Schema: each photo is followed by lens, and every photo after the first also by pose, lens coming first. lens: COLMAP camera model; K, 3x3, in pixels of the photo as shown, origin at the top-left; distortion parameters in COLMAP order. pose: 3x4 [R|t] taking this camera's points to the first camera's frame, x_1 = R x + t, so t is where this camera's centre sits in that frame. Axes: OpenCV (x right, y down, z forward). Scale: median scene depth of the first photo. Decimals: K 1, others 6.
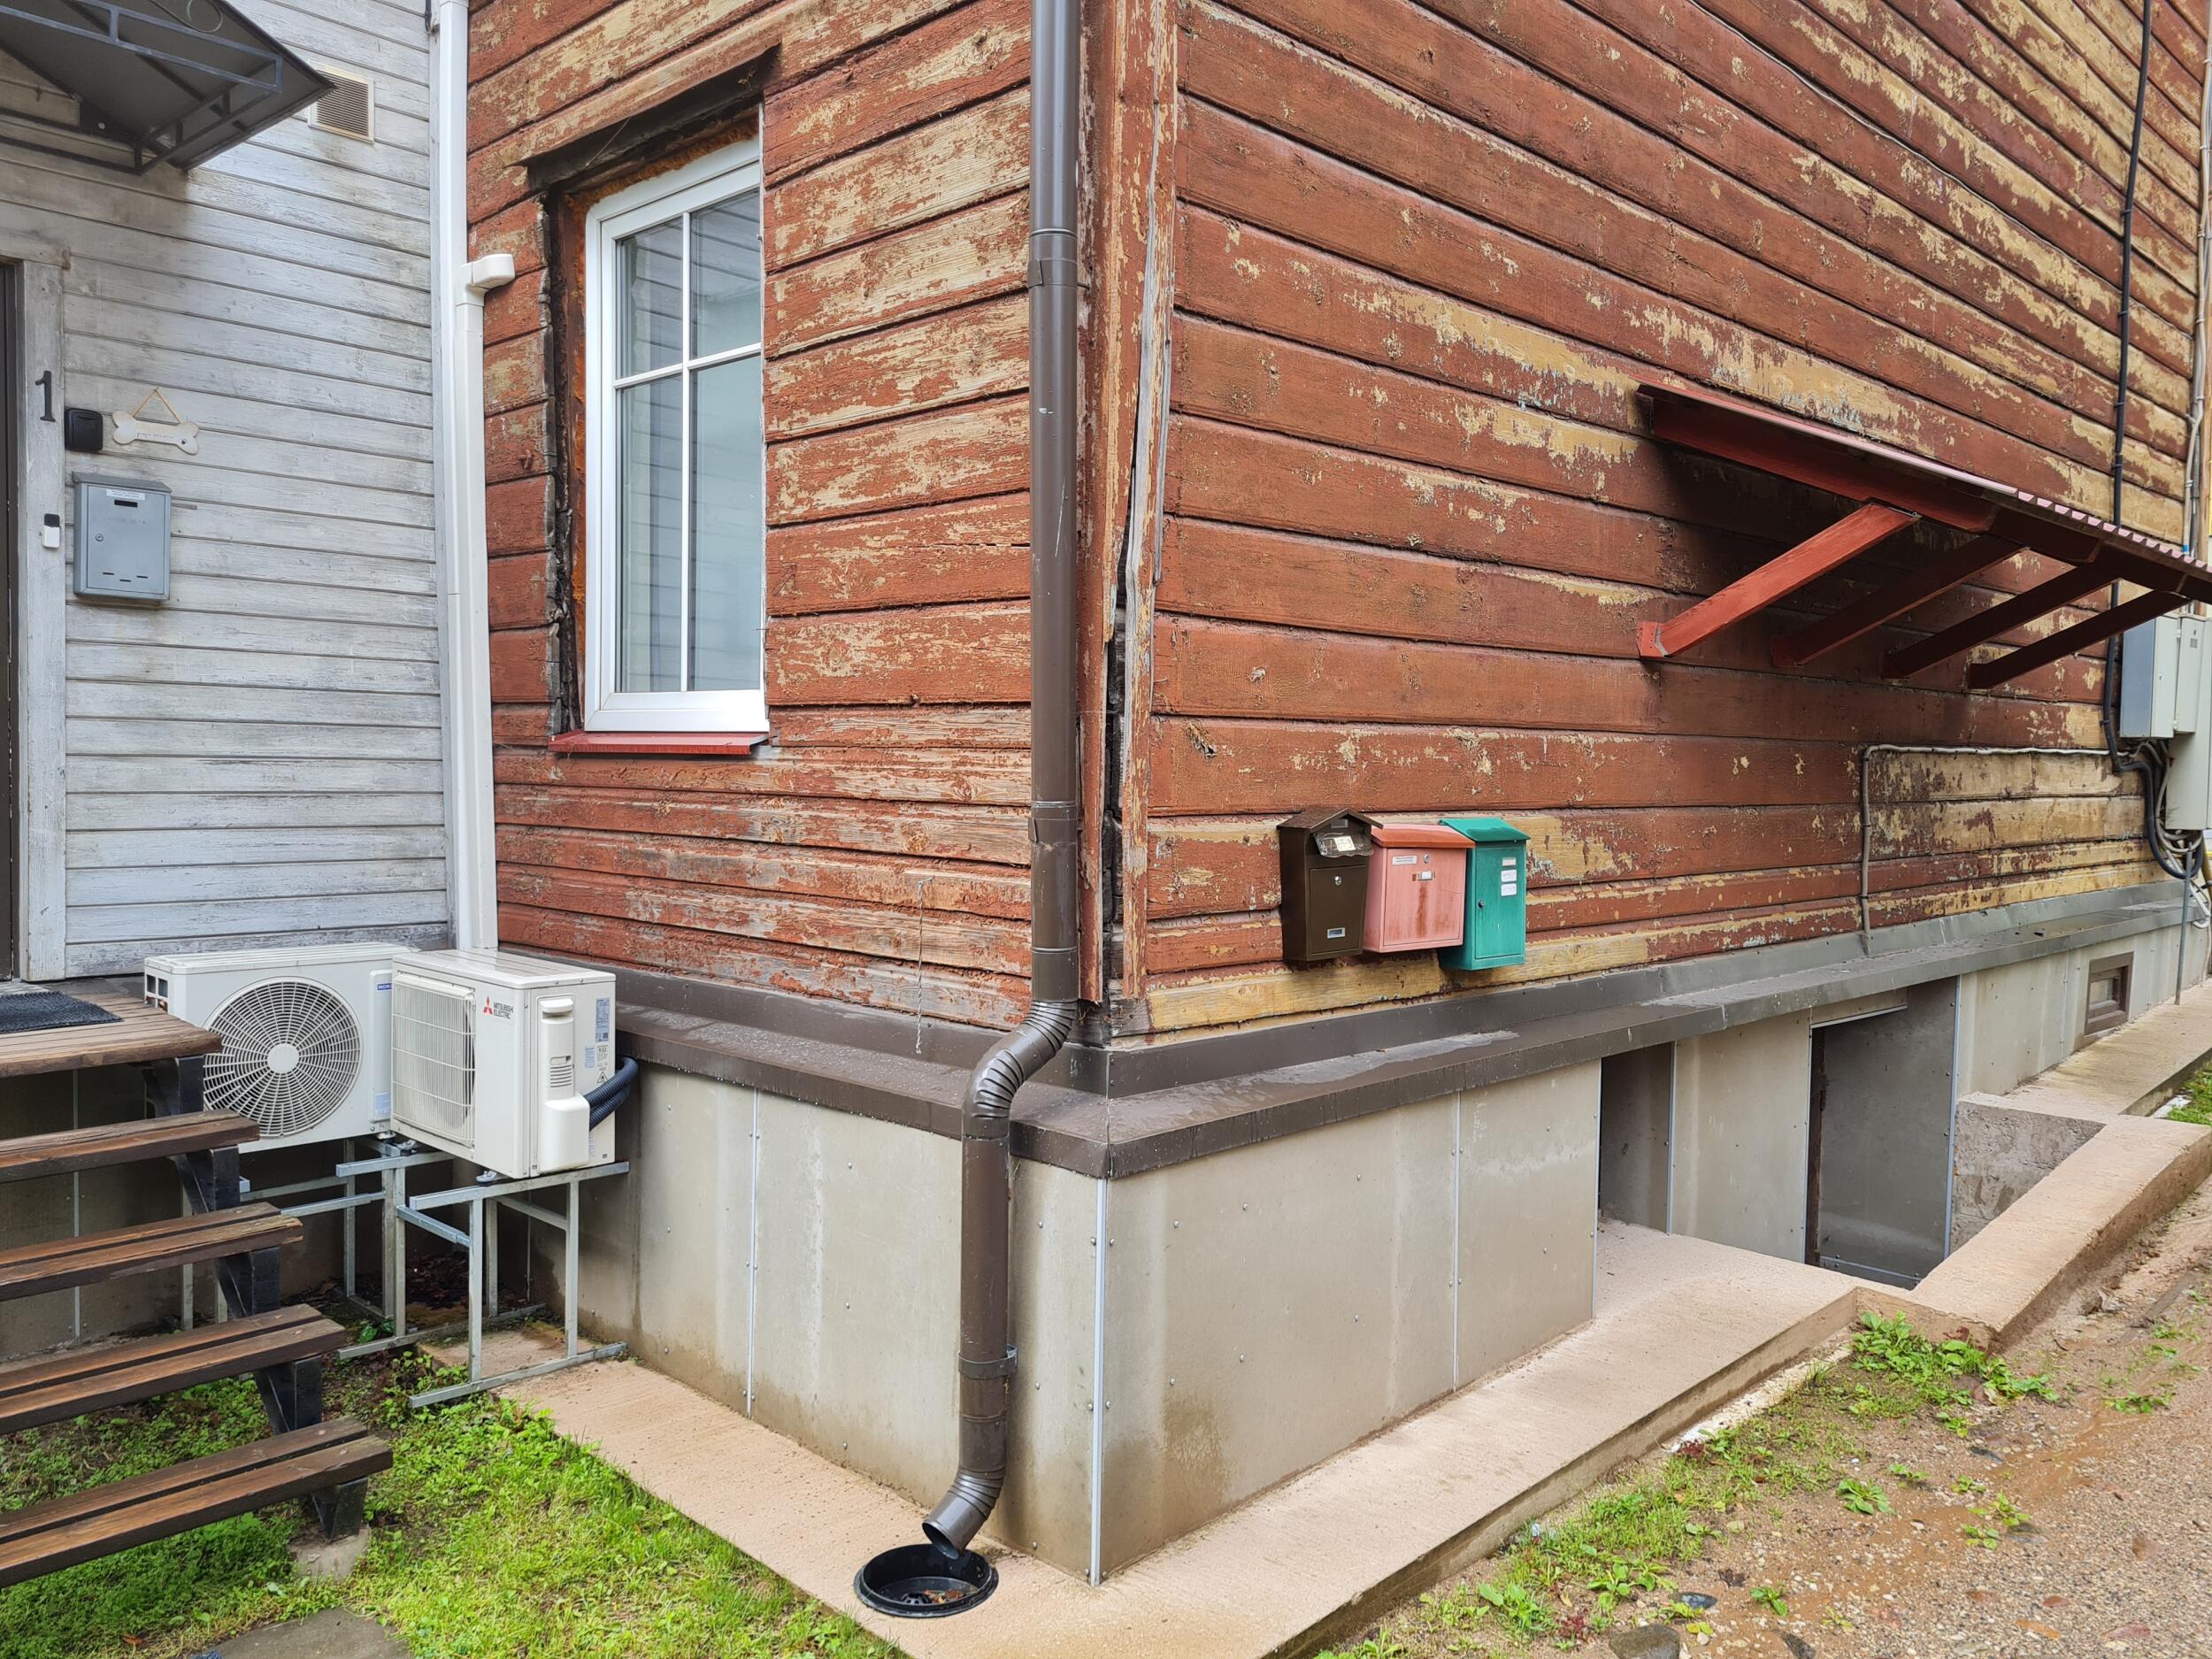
lens RADIAL K [[1678.6, 0, 1075.0], [0, 1678.6, 839.7], [0, 0, 1]] dist [0.062812, -0.047543]
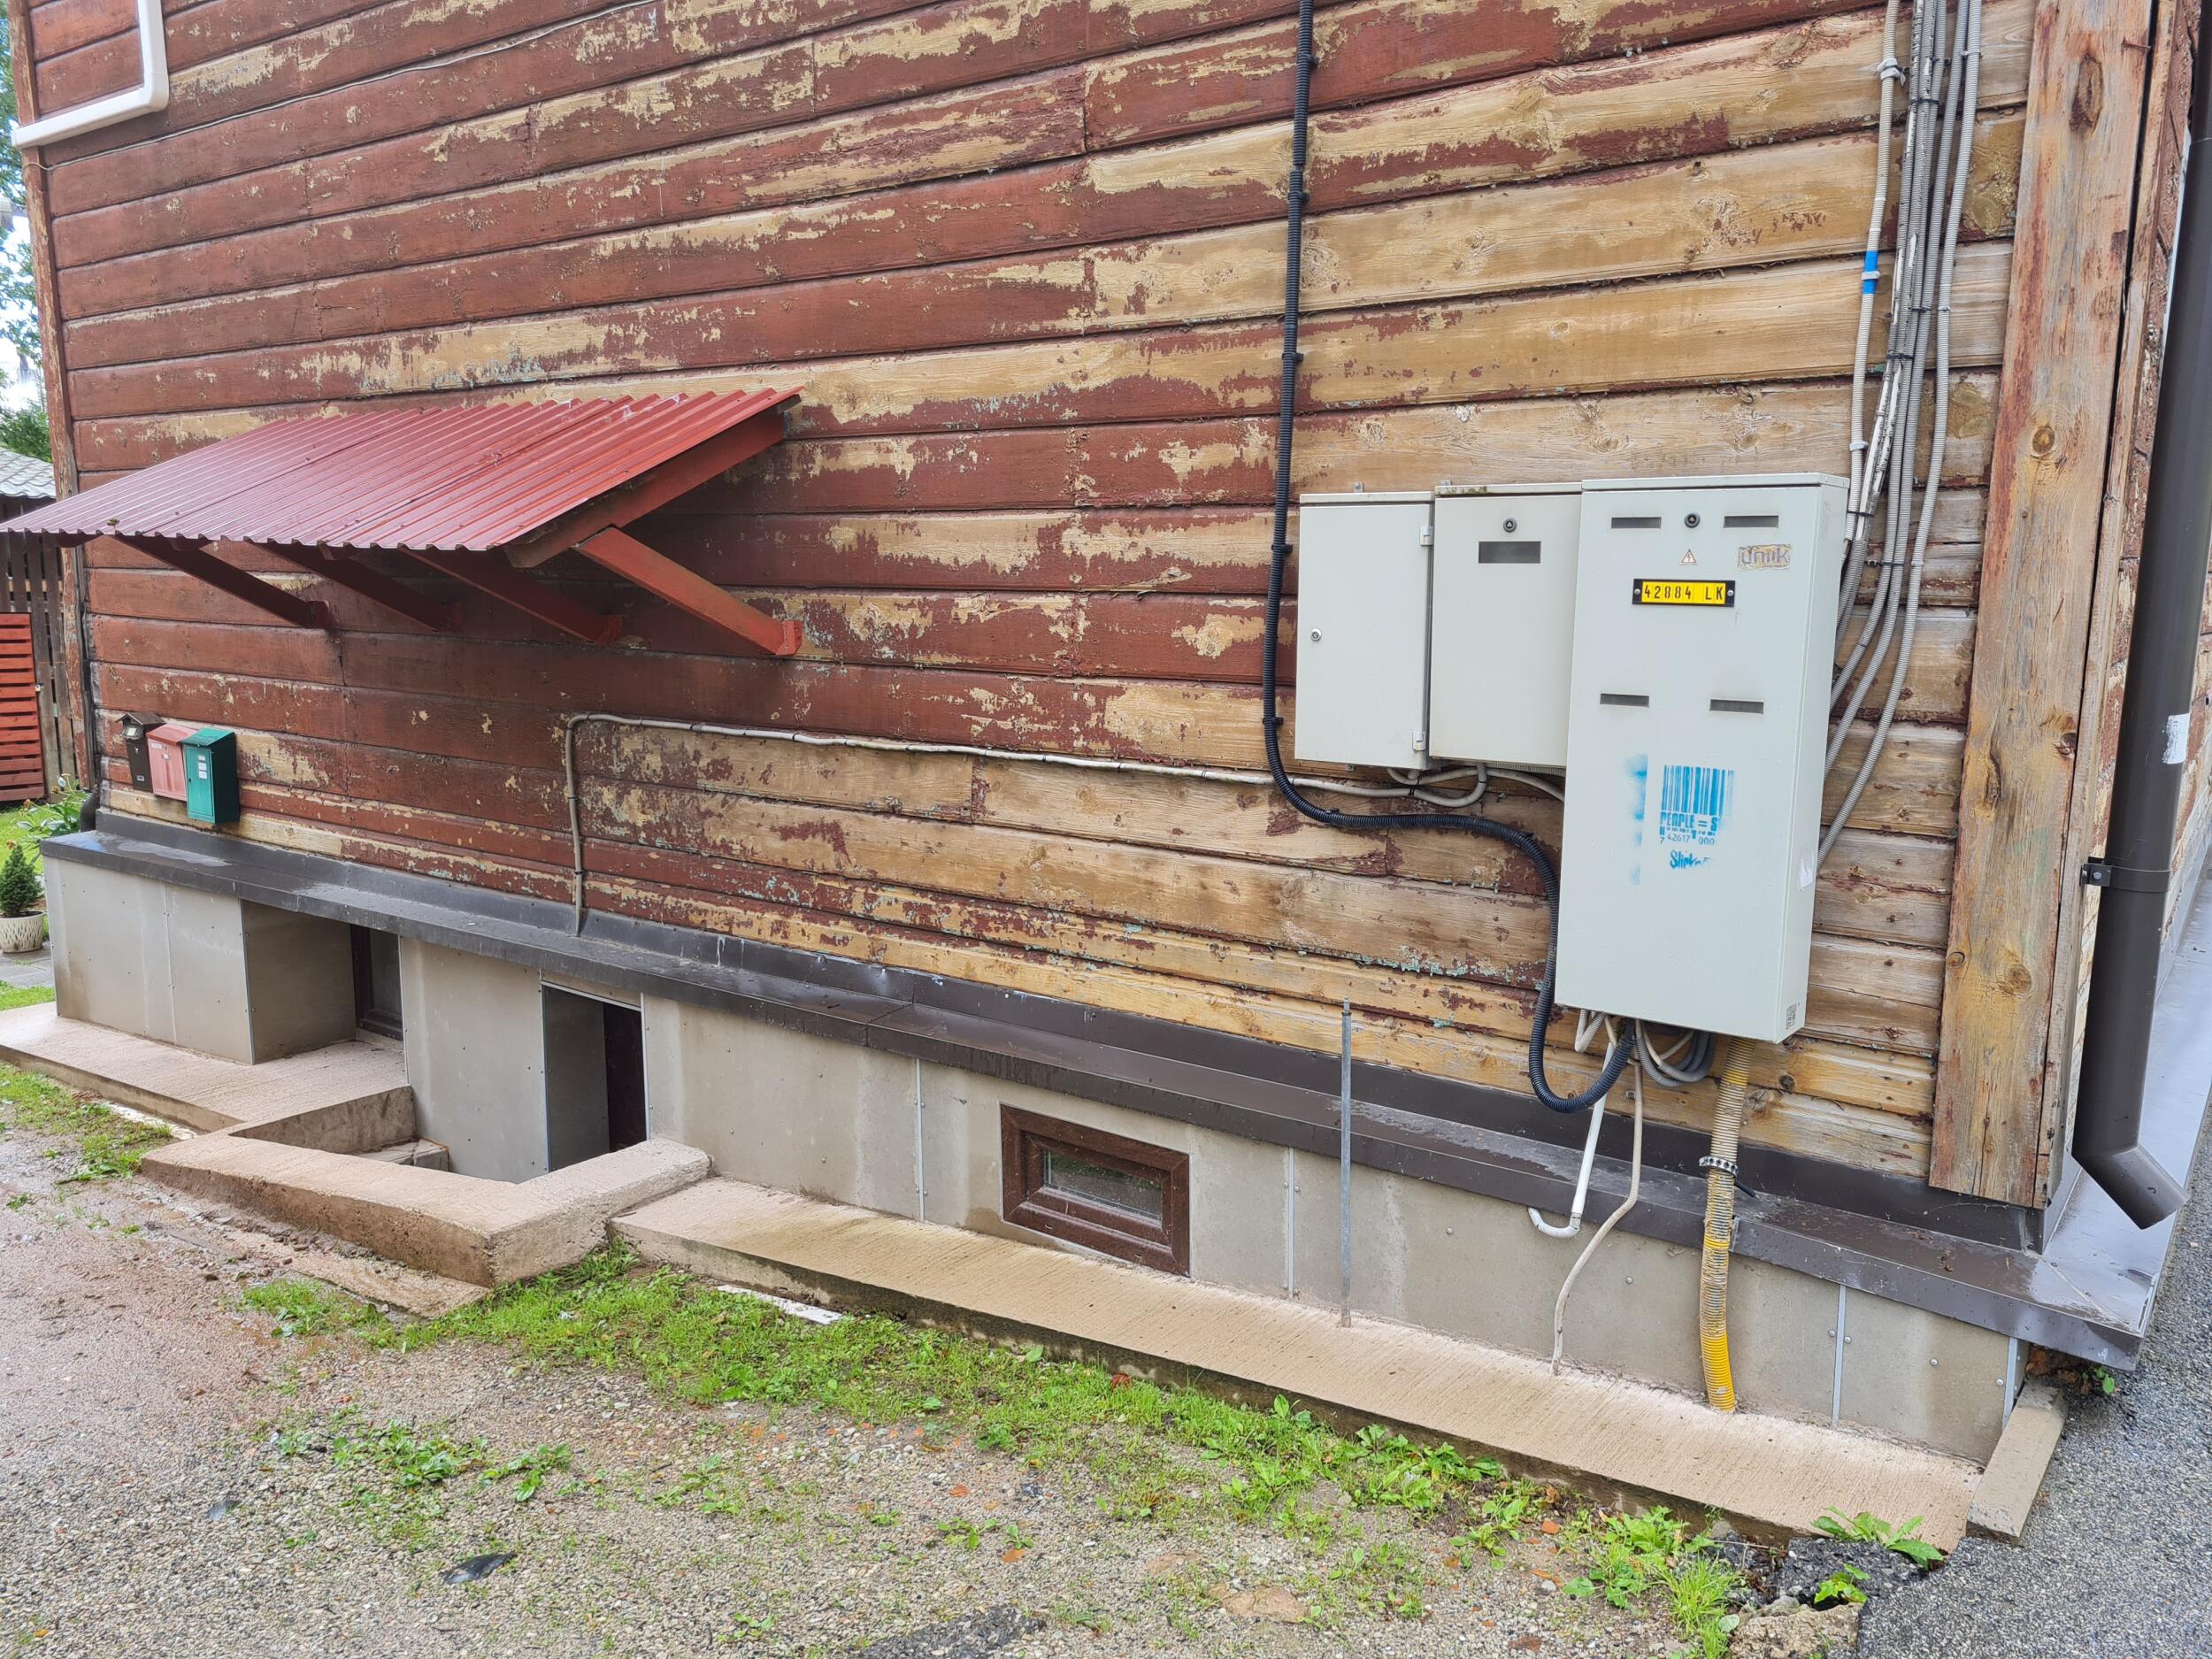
lens RADIAL K [[1678.6, 0, 1075.0], [0, 1678.6, 839.7], [0, 0, 1]] dist [0.062812, -0.047543]
pose [[0.147134, 0.150544, -0.977593, 1.965889], [-0.051280, 0.988181, 0.144457, -0.186128], [0.987786, 0.028877, 0.153115, 1.555931]]
